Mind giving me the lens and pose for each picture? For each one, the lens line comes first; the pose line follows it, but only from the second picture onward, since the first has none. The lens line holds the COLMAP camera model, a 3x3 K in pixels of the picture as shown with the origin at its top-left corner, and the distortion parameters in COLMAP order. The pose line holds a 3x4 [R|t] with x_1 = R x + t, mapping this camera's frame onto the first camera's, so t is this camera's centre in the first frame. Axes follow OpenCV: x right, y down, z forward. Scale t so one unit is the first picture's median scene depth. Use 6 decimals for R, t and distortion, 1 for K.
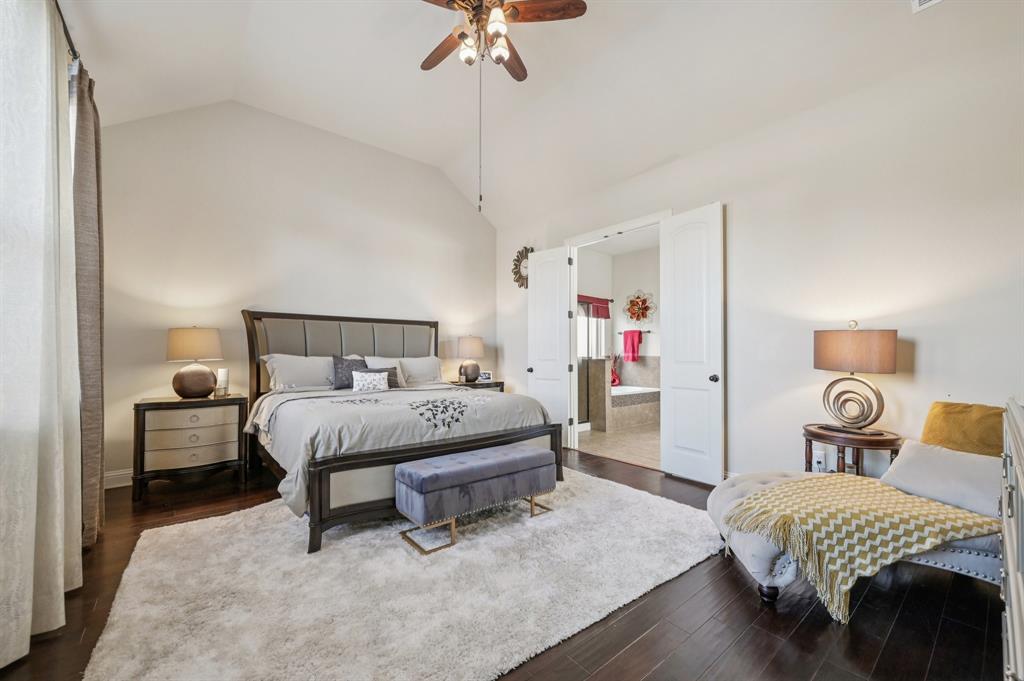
lens RADIAL K [[402.6, 0, 518.4], [0, 402.6, 349.9], [0, 0, 1]] dist [-0.001108, 0.000098]
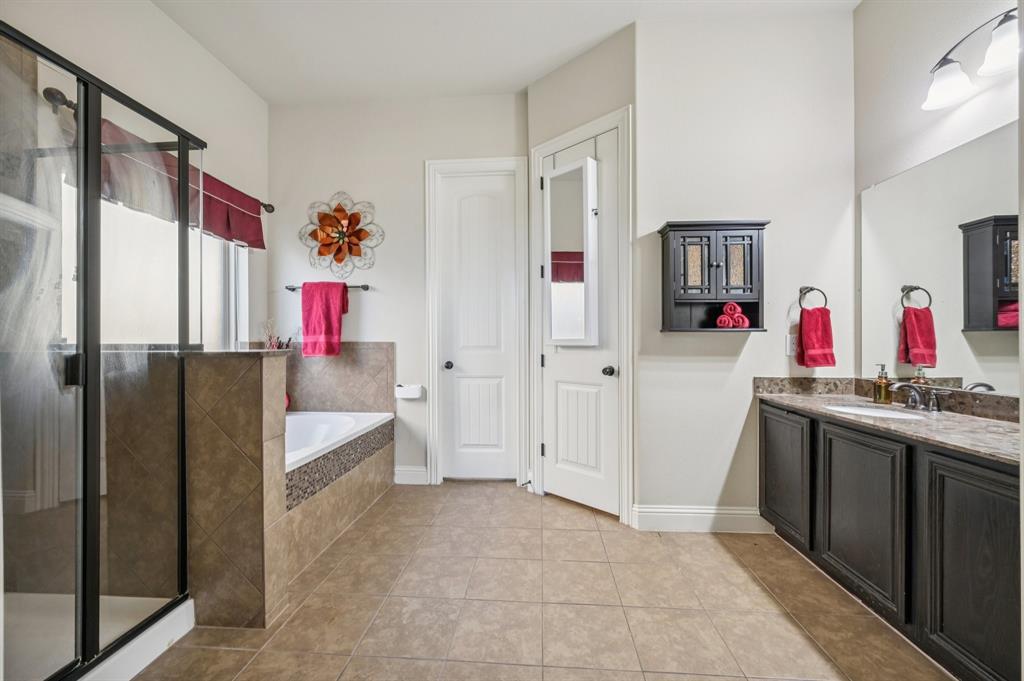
lens RADIAL K [[402.6, 0, 514.9], [0, 402.6, 340.8], [0, 0, 1]] dist [-0.001108, 0.000098]
pose [[0.684741, -0.001045, 0.728785, 0.110344], [-0.003162, 0.999985, 0.004405, 0.011533], [-0.728779, -0.005321, 0.684728, 0.565660]]
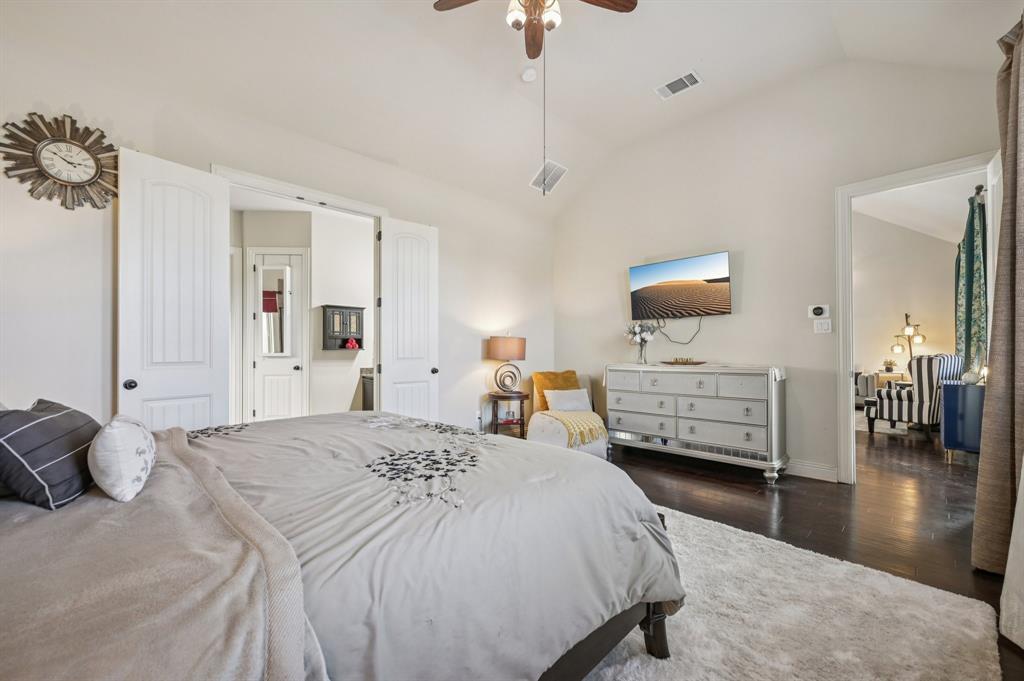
lens RADIAL K [[402.6, 0, 510.0], [0, 402.6, 347.0], [0, 0, 1]] dist [-0.001108, 0.000098]
pose [[-0.077685, 0.006826, 0.996955, -0.360922], [-0.004724, 0.999963, -0.007215, 0.003561], [-0.996967, -0.005270, -0.077650, 0.407539]]
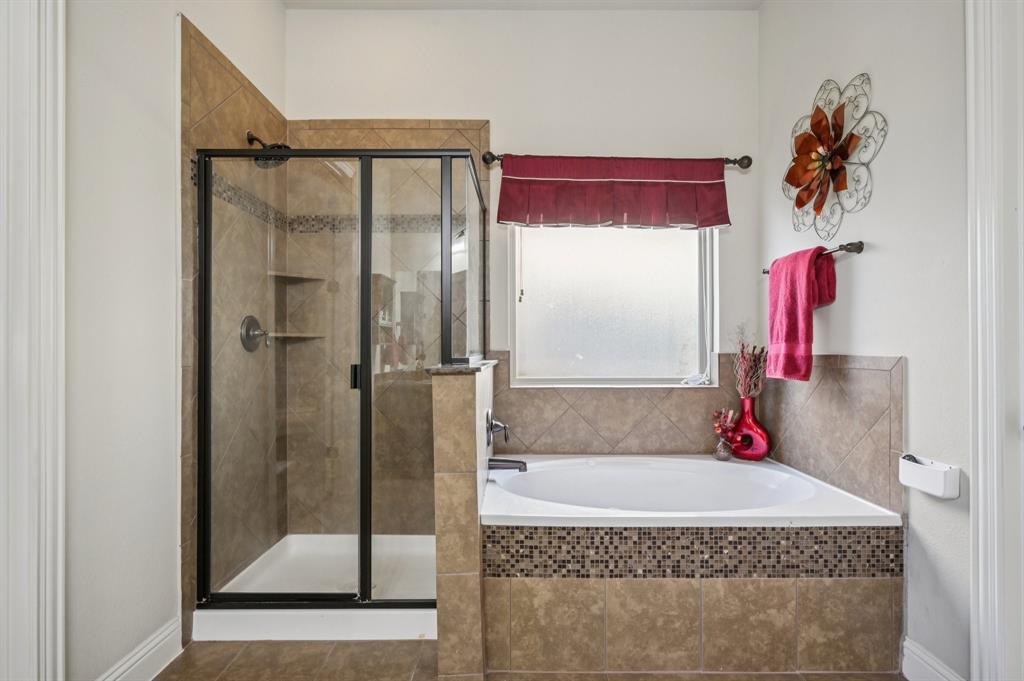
lens RADIAL K [[501.4, 0, 508.9], [0, 501.4, 346.4], [0, 0, 1]] dist [0.002521, 0.000376]
pose [[0.769570, -0.006492, -0.638530, 0.349340], [0.008794, 0.999961, 0.000431, 0.008437], [0.638502, -0.005947, 0.769597, 0.651901]]
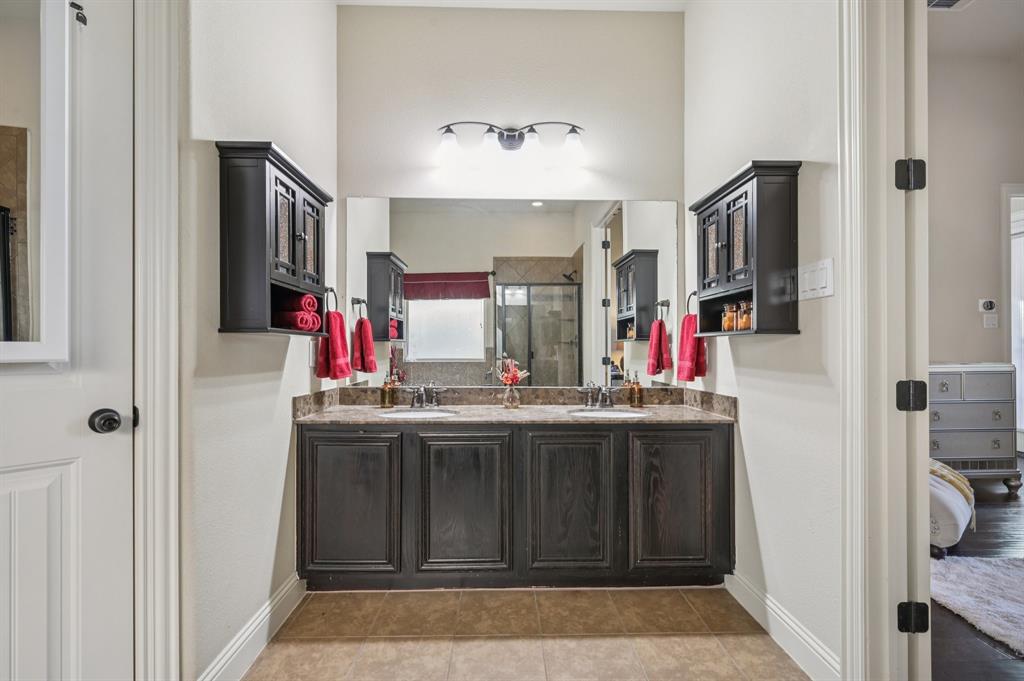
lens RADIAL K [[468.7, 0, 508.6], [0, 468.7, 346.0], [0, 0, 1]] dist [-0.001582, -0.000394]
pose [[-0.789076, 0.001139, 0.614295, 0.207267], [-0.006425, 0.999928, -0.010106, 0.012919], [-0.614262, -0.011921, -0.789012, 0.795497]]
